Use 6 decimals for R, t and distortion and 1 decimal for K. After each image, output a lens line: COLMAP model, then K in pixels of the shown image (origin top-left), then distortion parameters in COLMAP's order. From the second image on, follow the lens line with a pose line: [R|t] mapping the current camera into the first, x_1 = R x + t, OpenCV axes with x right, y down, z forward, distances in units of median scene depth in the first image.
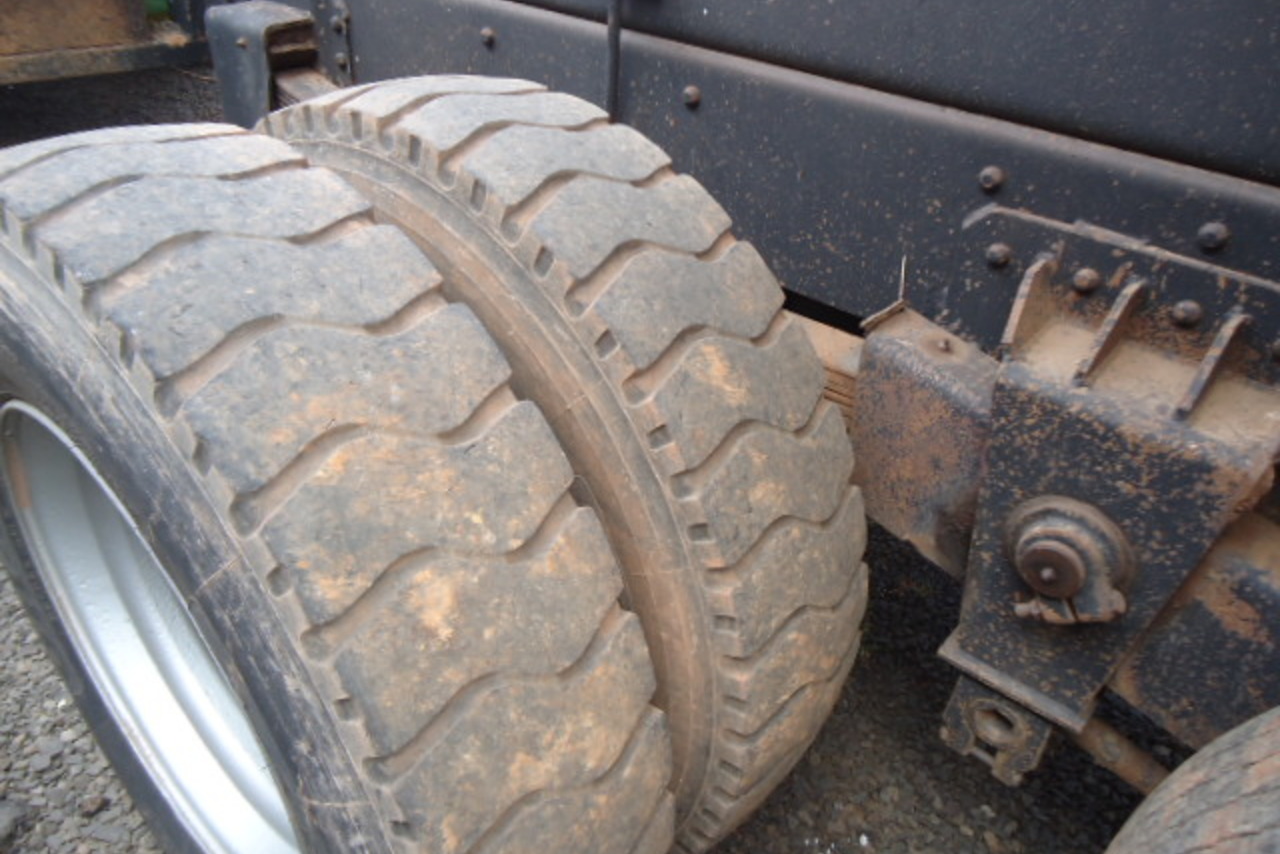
lens RADIAL K [[933.0, 0, 640.0], [0, 933.0, 427.0], [0, 0, 1]] dist [0.000431, -0.000579]
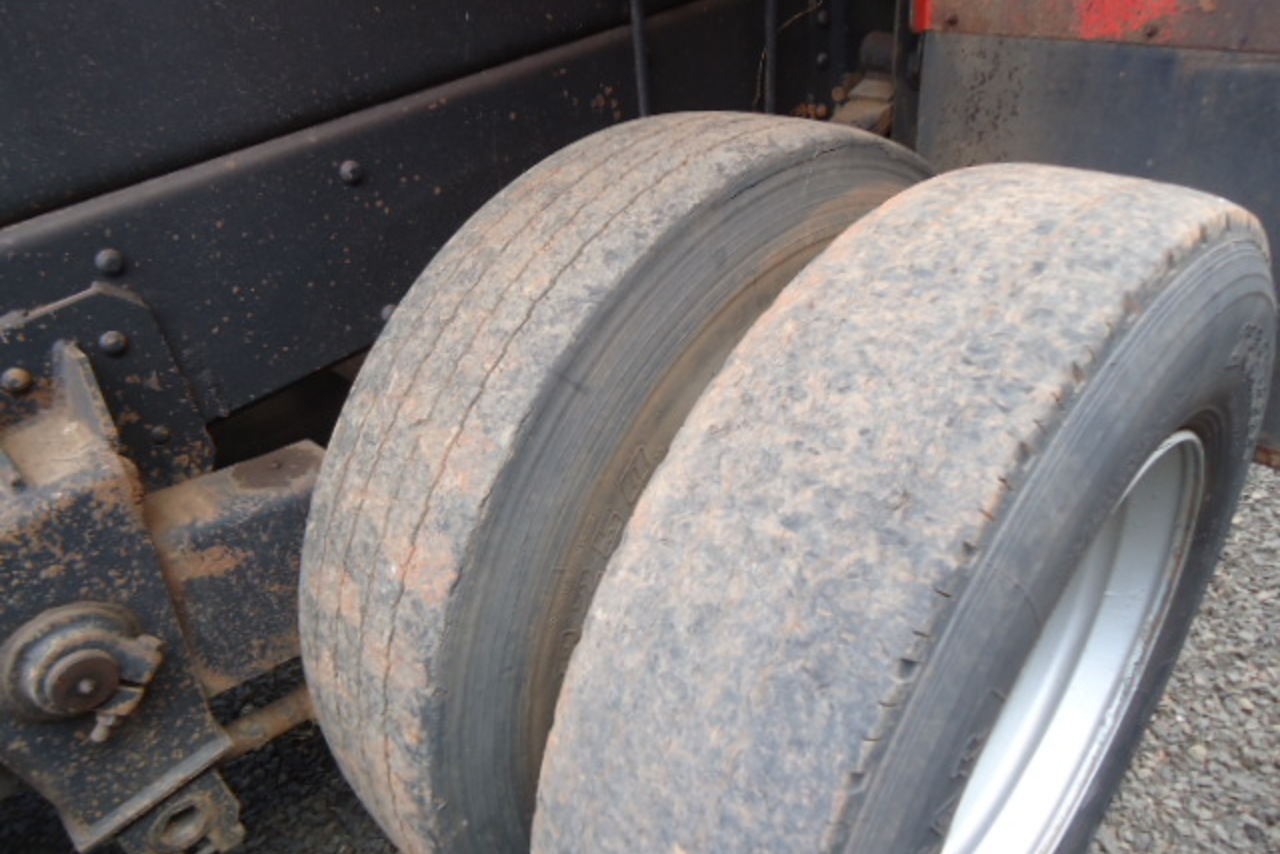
lens RADIAL K [[933.0, 0, 640.0], [0, 933.0, 427.0], [0, 0, 1]] dist [0.000431, -0.000579]
pose [[0.056475, -0.610693, 0.789851, -0.112169], [0.652087, 0.621629, 0.434004, -0.048453], [-0.756038, 0.490541, 0.433331, 0.050047]]
